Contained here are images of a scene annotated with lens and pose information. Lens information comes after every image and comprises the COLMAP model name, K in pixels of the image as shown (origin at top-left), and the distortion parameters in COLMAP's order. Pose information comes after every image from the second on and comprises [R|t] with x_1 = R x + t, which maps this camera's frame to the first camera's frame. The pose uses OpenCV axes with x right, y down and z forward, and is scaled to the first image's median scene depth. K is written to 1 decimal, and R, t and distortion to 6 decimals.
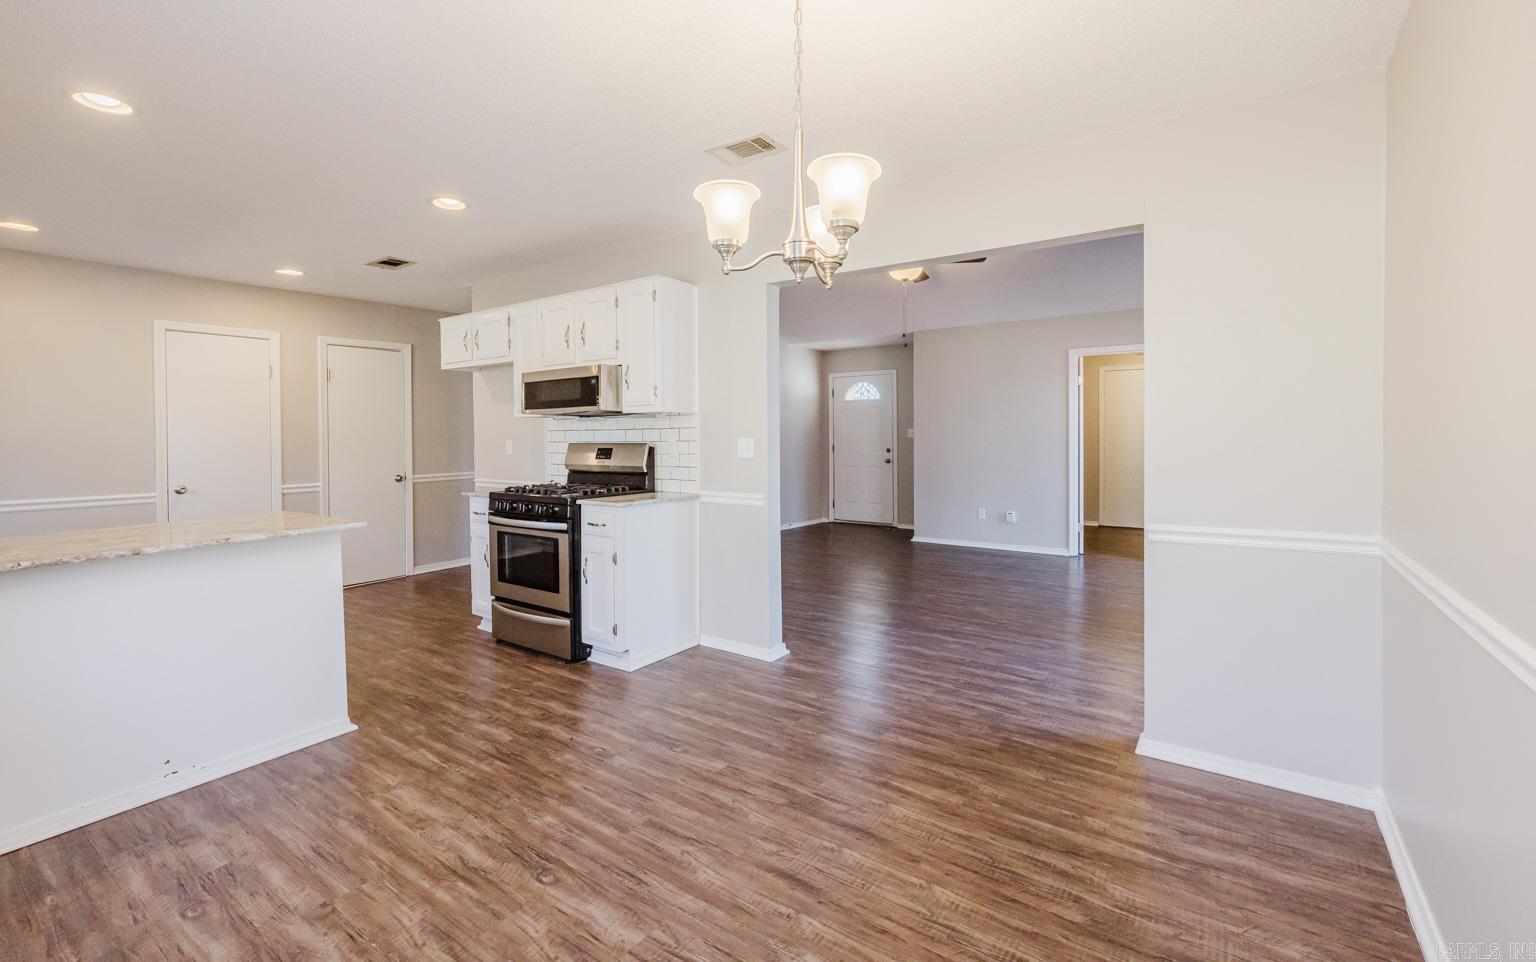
lens RADIAL K [[660.9, 0, 766.0], [0, 660.9, 445.4], [0, 0, 1]] dist [0.003063, 0.000148]
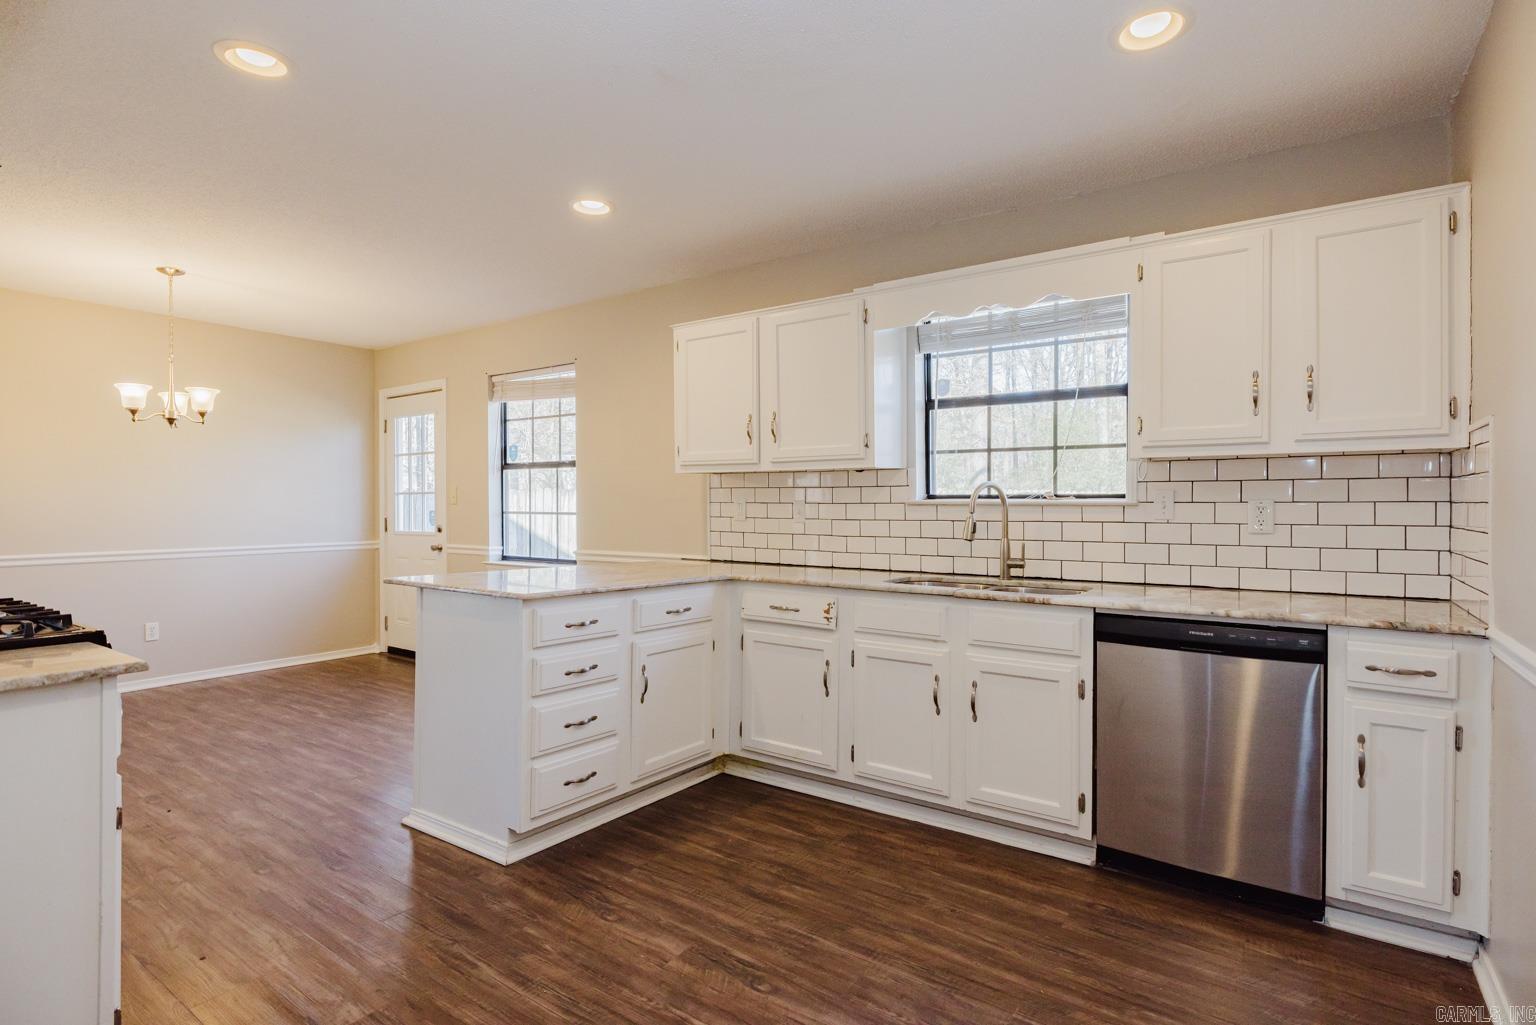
lens RADIAL K [[761.5, 0, 768.0], [0, 761.5, 512.5], [0, 0, 1]] dist [-0.002387, -0.000228]
pose [[-0.999931, 0.006504, -0.009754, -1.088781], [0.006268, 0.999691, 0.024047, 0.000324], [0.009908, 0.023985, -0.999663, 1.990484]]
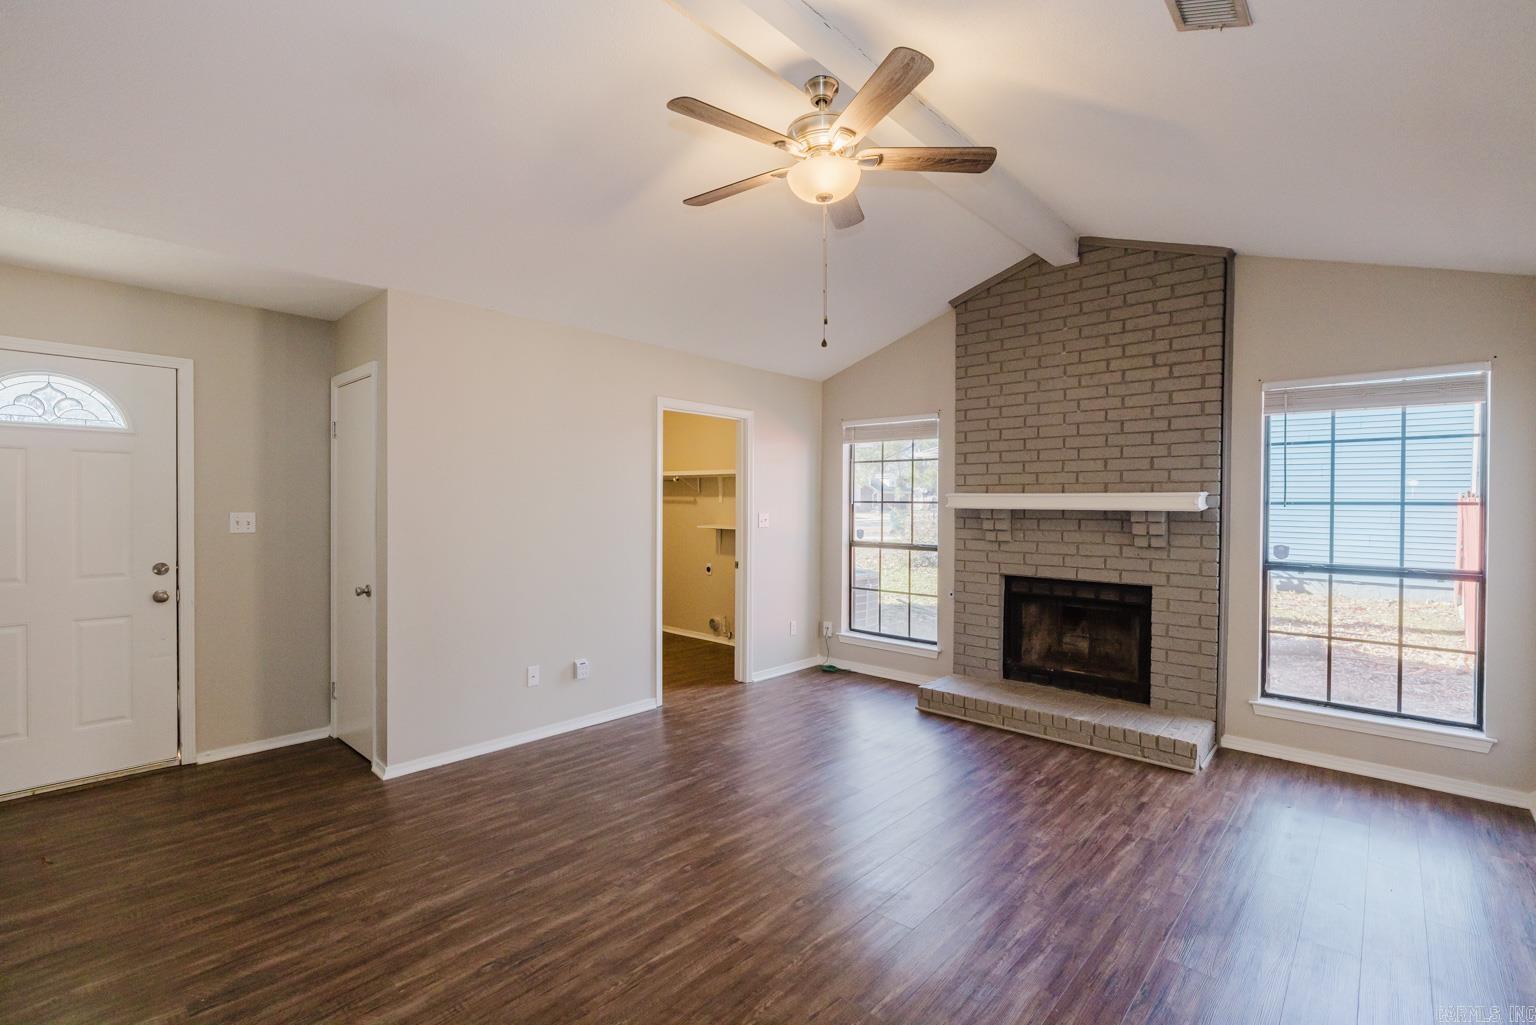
lens RADIAL K [[689.9, 0, 770.5], [0, 689.9, 508.7], [0, 0, 1]] dist [-0.001233, -0.000063]
pose [[0.117839, -0.000346, 0.993033, -0.520119], [0.007960, 0.999968, -0.000596, -0.074864], [-0.993001, 0.007975, 0.117838, 1.929213]]
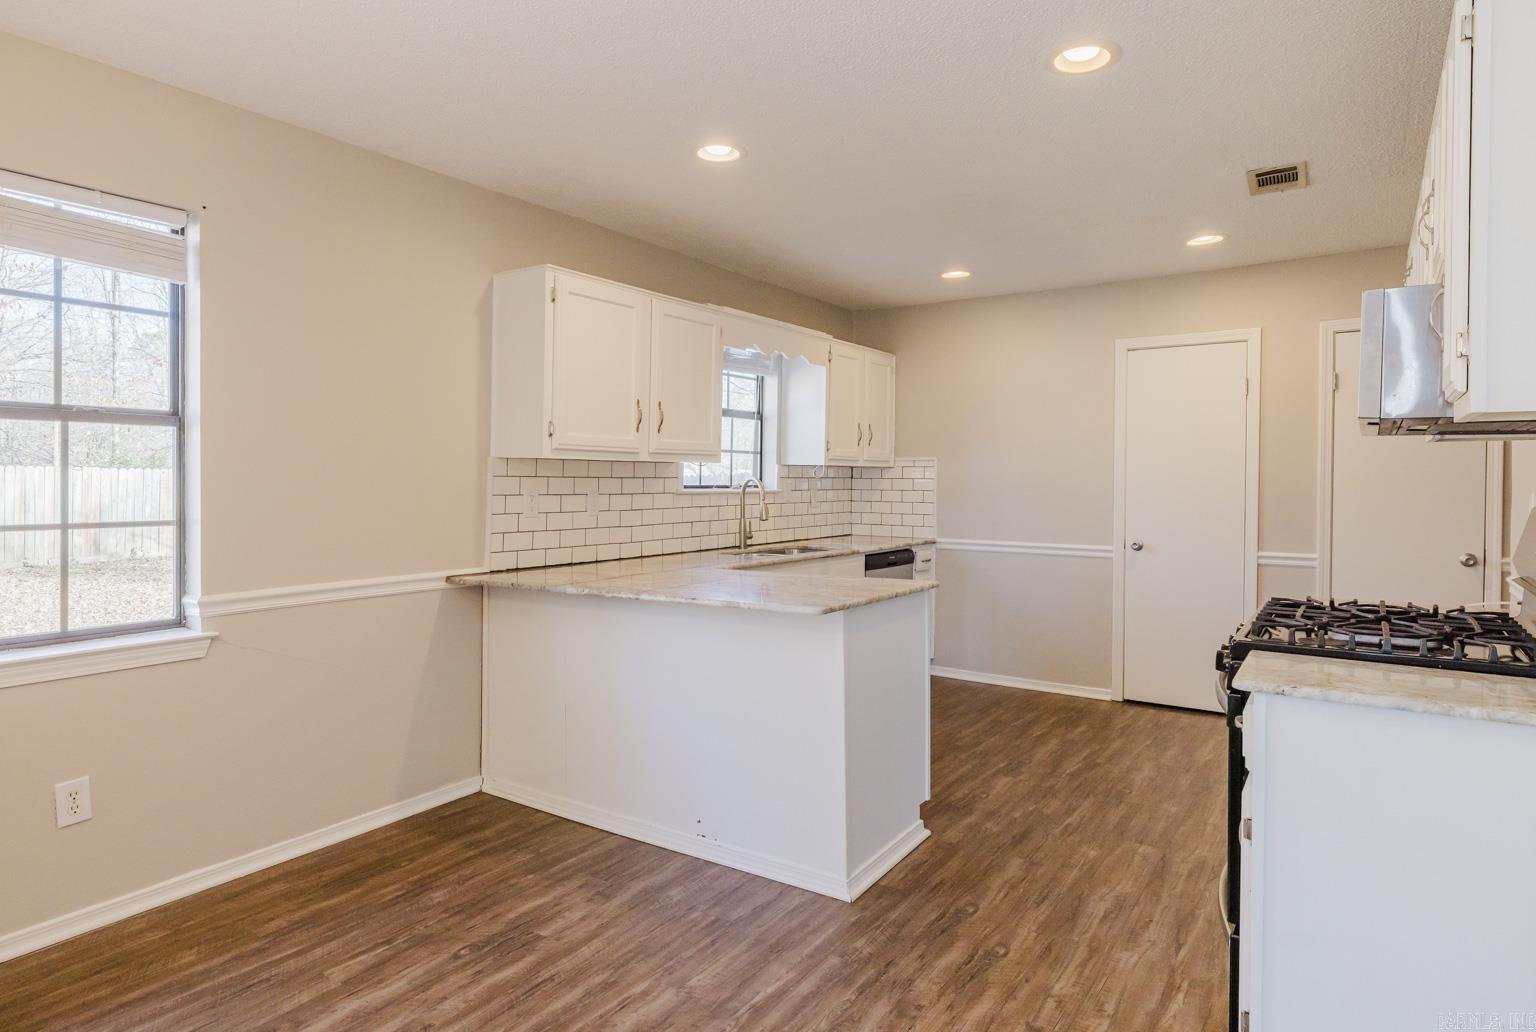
lens RADIAL K [[877.8, 0, 768.8], [0, 877.8, 491.3], [0, 0, 1]] dist [0.000861, -0.000205]
pose [[0.021362, 0.021648, -0.999537, 0.297759], [-0.016702, 0.999634, 0.021293, -0.024013], [0.999632, 0.016239, 0.021716, 0.885176]]
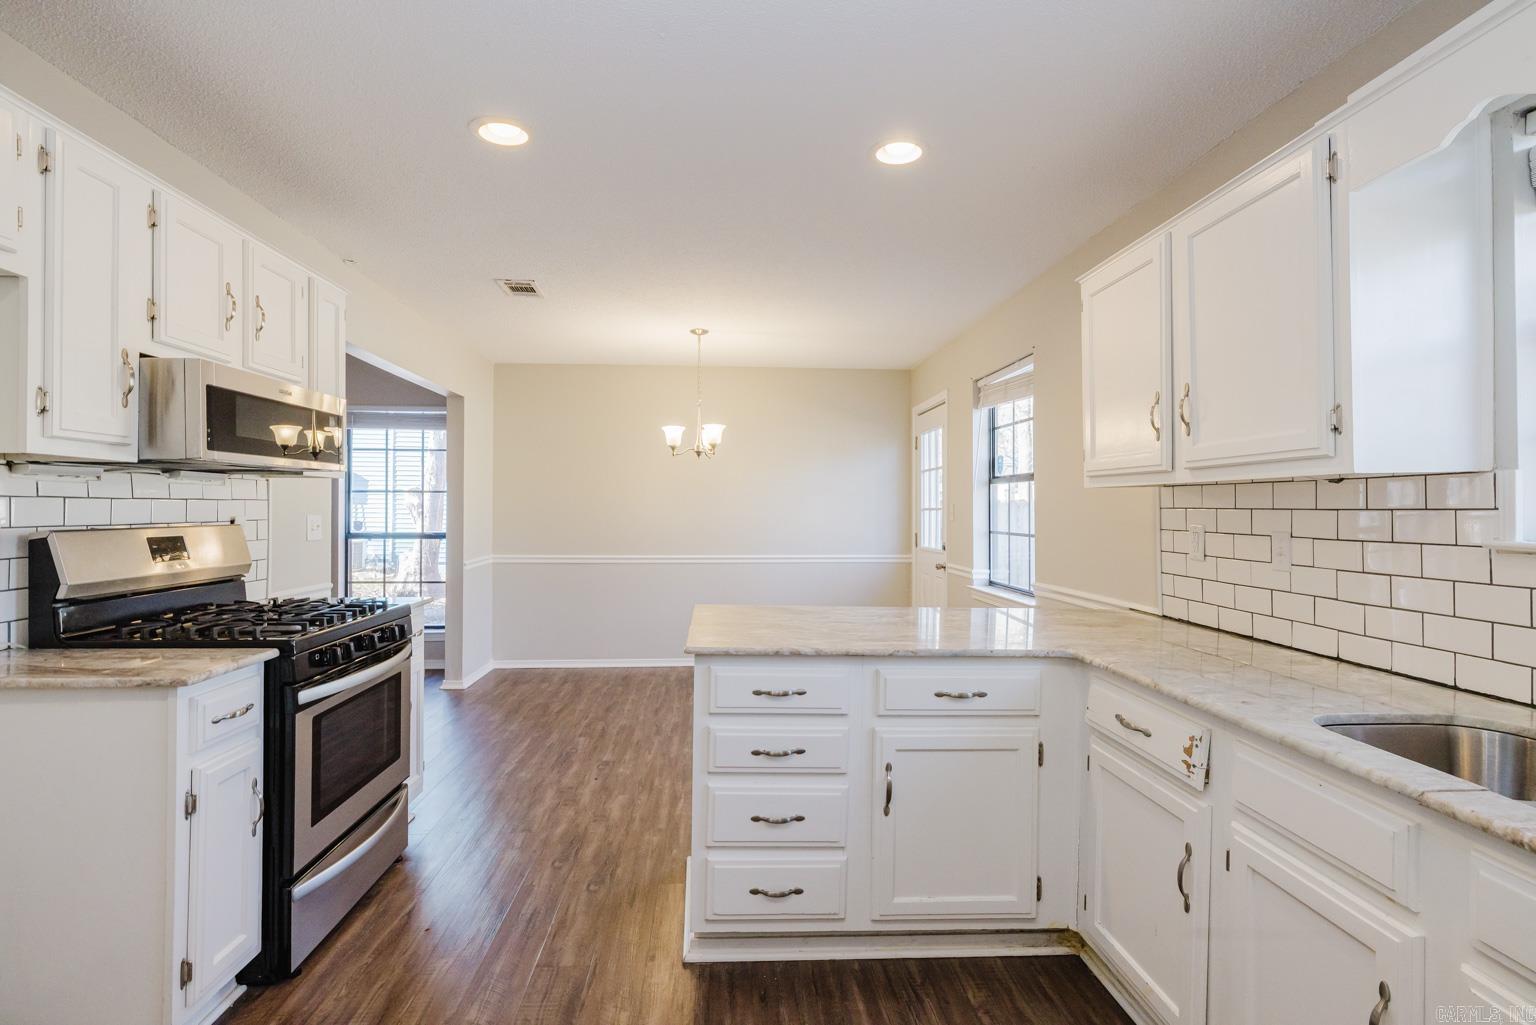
lens RADIAL K [[742.8, 0, 769.6], [0, 742.8, 511.0], [0, 0, 1]] dist [-0.002586, 0.000021]
pose [[-0.636647, 0.003176, 0.771149, -1.409940], [0.011399, 0.999921, 0.005293, -0.019405], [-0.771071, 0.012160, -0.636633, 1.512856]]
